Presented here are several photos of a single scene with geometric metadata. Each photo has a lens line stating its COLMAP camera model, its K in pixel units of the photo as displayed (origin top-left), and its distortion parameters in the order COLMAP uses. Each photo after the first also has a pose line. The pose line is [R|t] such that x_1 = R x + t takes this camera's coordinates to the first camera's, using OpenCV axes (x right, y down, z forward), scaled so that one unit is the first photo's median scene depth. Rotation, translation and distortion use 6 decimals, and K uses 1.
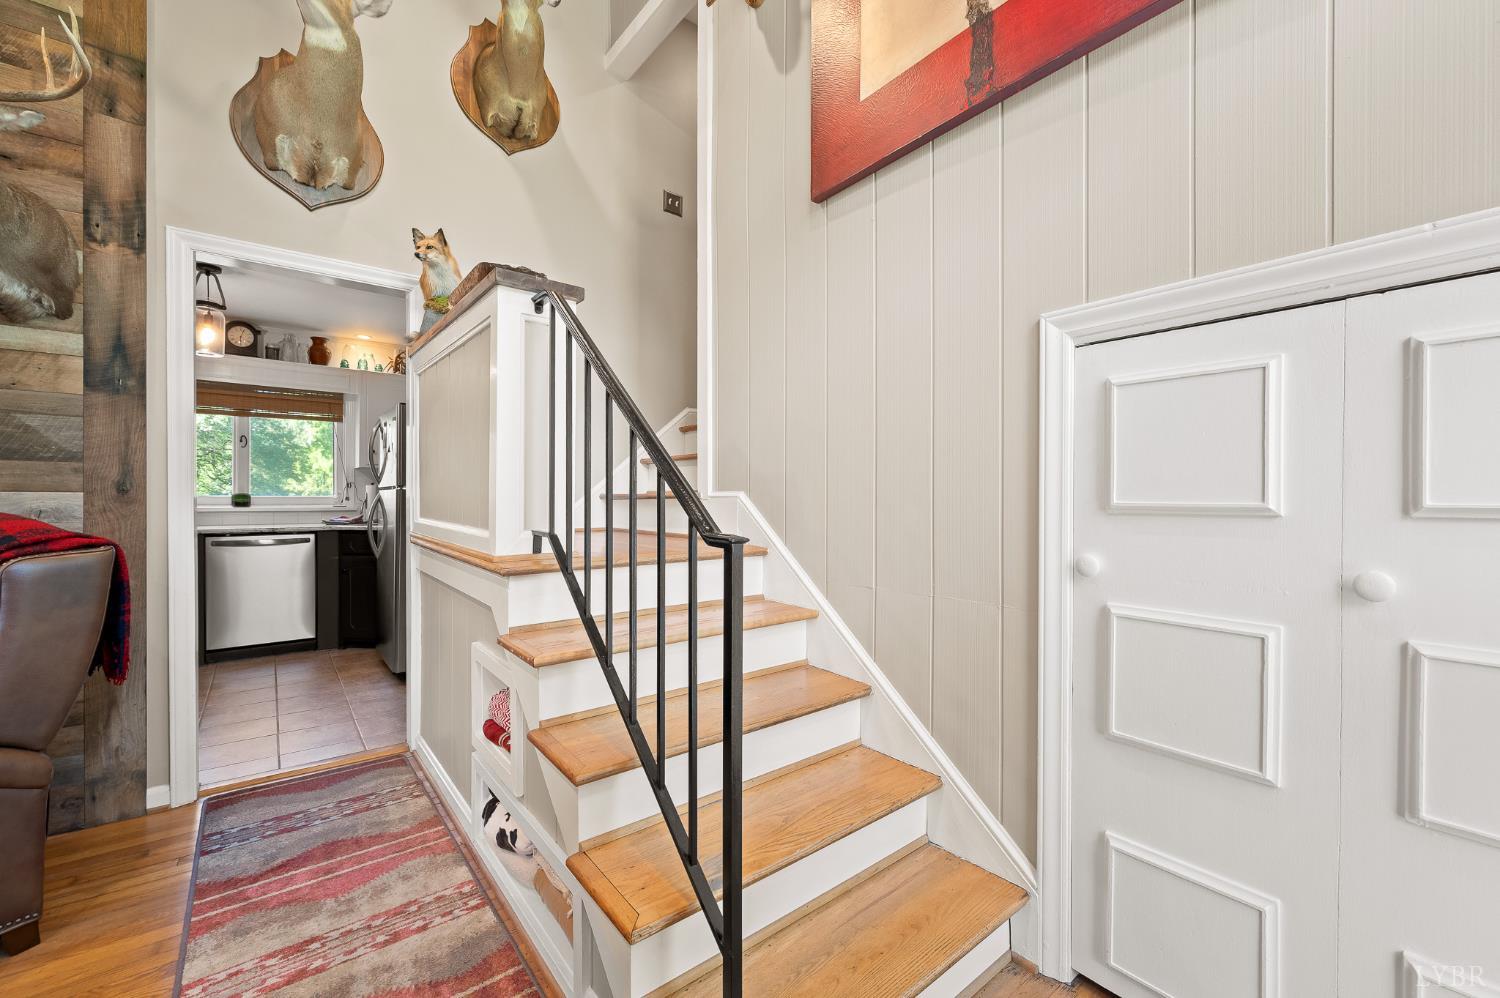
lens RADIAL K [[610.2, 0, 755.3], [0, 610.2, 500.1], [0, 0, 1]] dist [-0.003329, 0.000452]
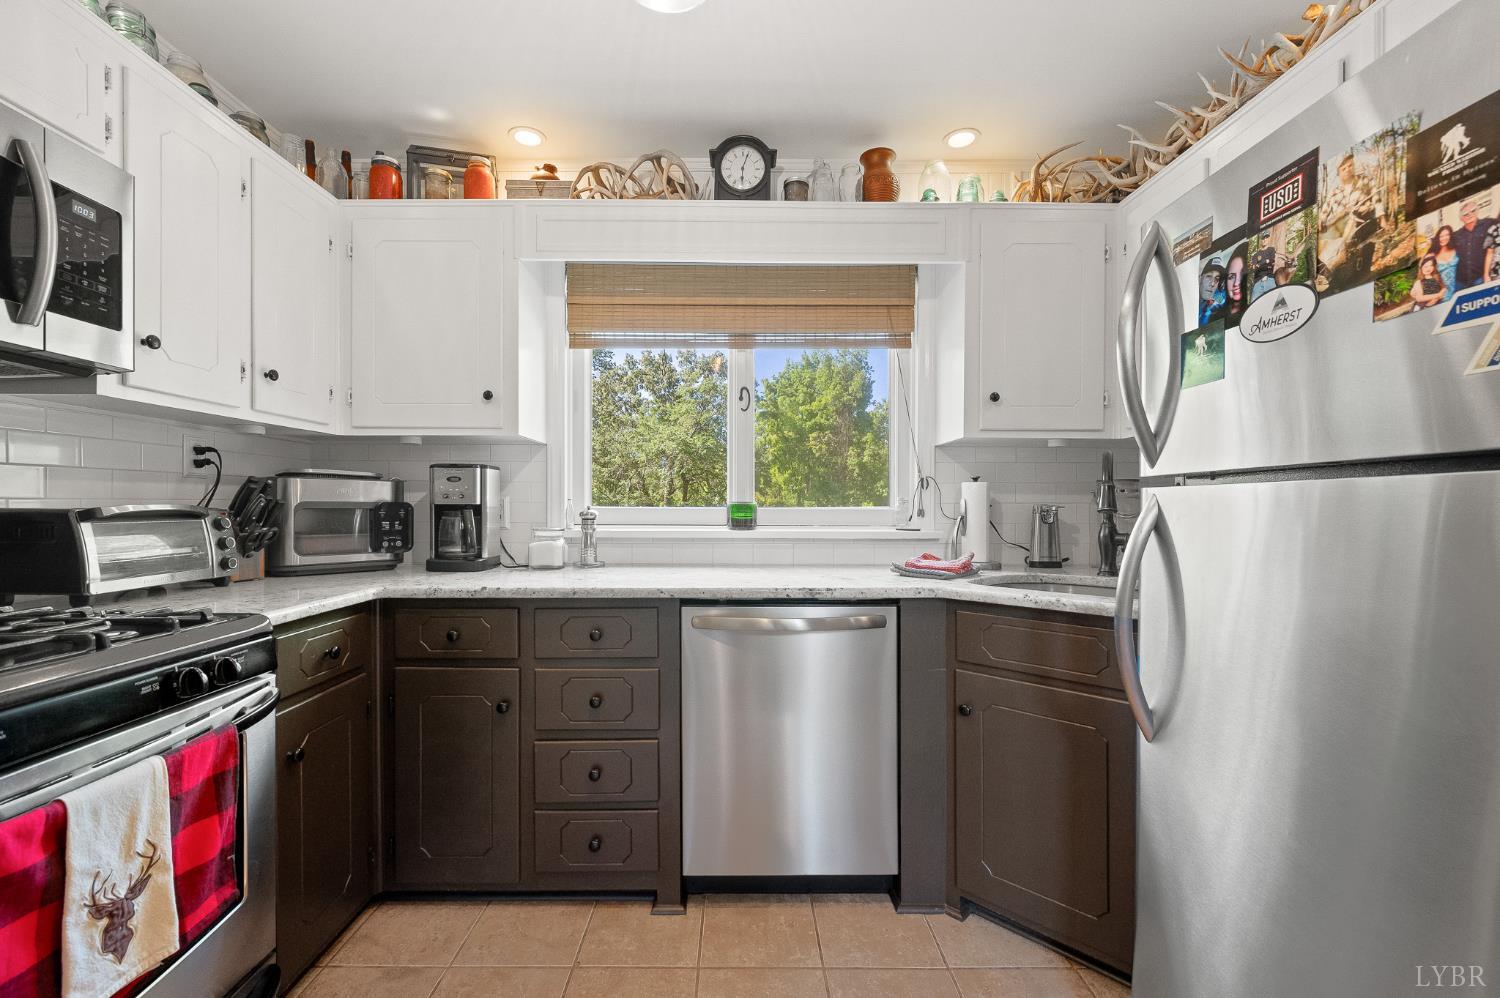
lens RADIAL K [[610.2, 0, 742.1], [0, 610.2, 509.1], [0, 0, 1]] dist [-0.003329, 0.000452]
pose [[0.778236, -0.004316, -0.627957, -0.531346], [0.001305, 0.999985, -0.005255, -0.003065], [0.627971, 0.003270, 0.778230, 0.611825]]
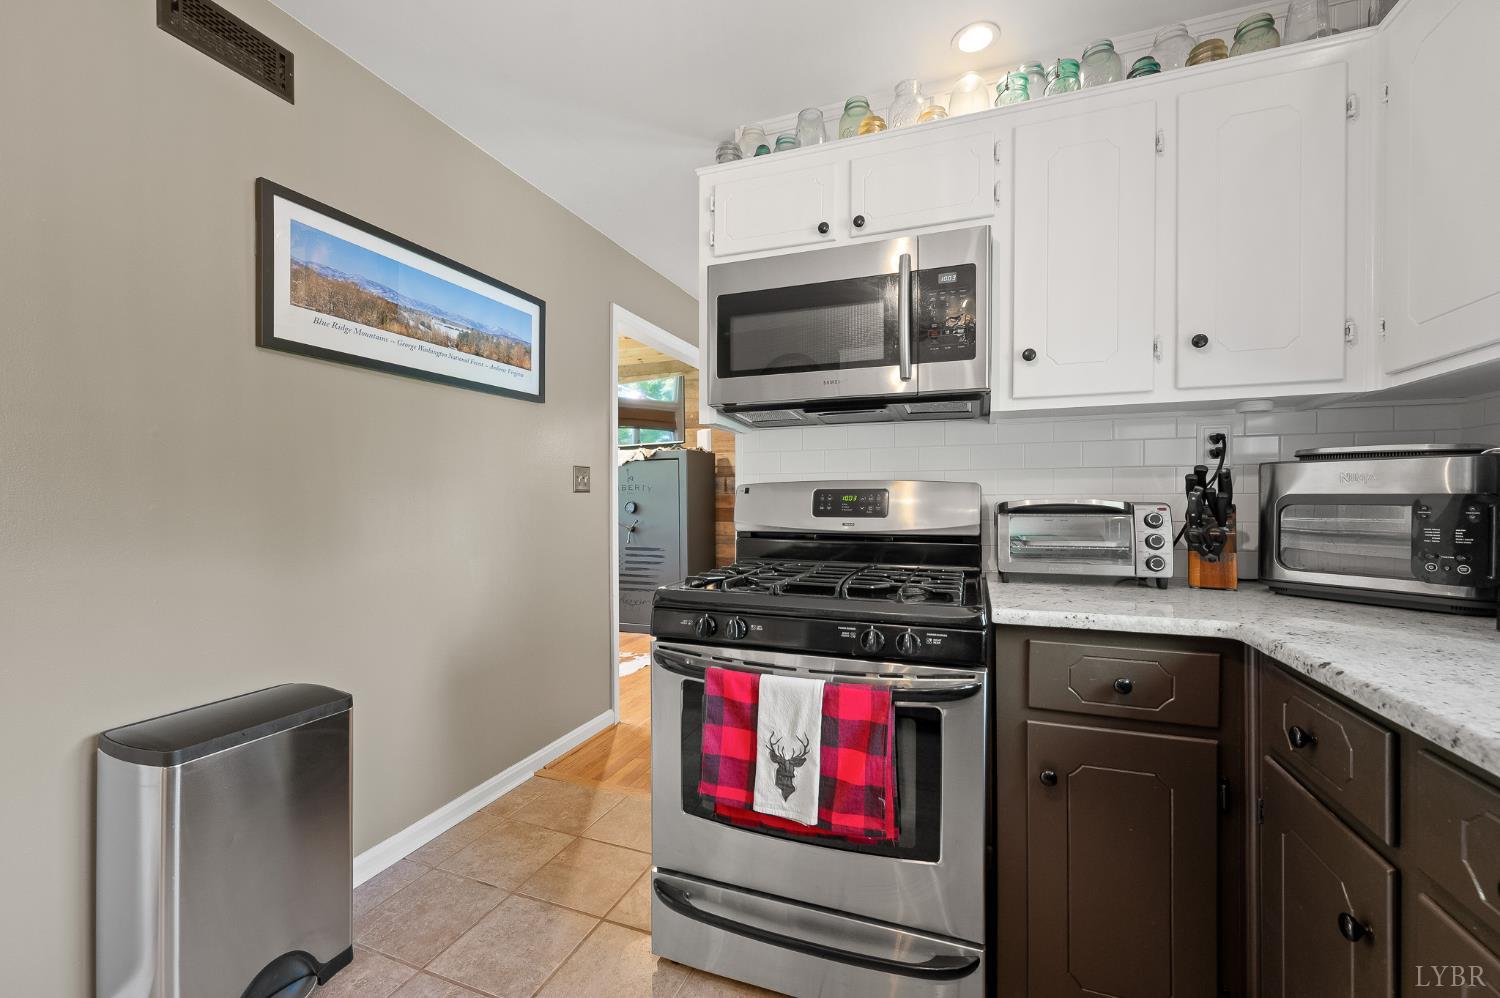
lens RADIAL K [[610.2, 0, 753.0], [0, 610.2, 499.2], [0, 0, 1]] dist [-0.003329, 0.000452]
pose [[-0.867340, -0.008777, -0.497639, -0.634562], [-0.011789, 0.999926, 0.002911, -0.006002], [0.497577, 0.008391, -0.867379, 0.856733]]
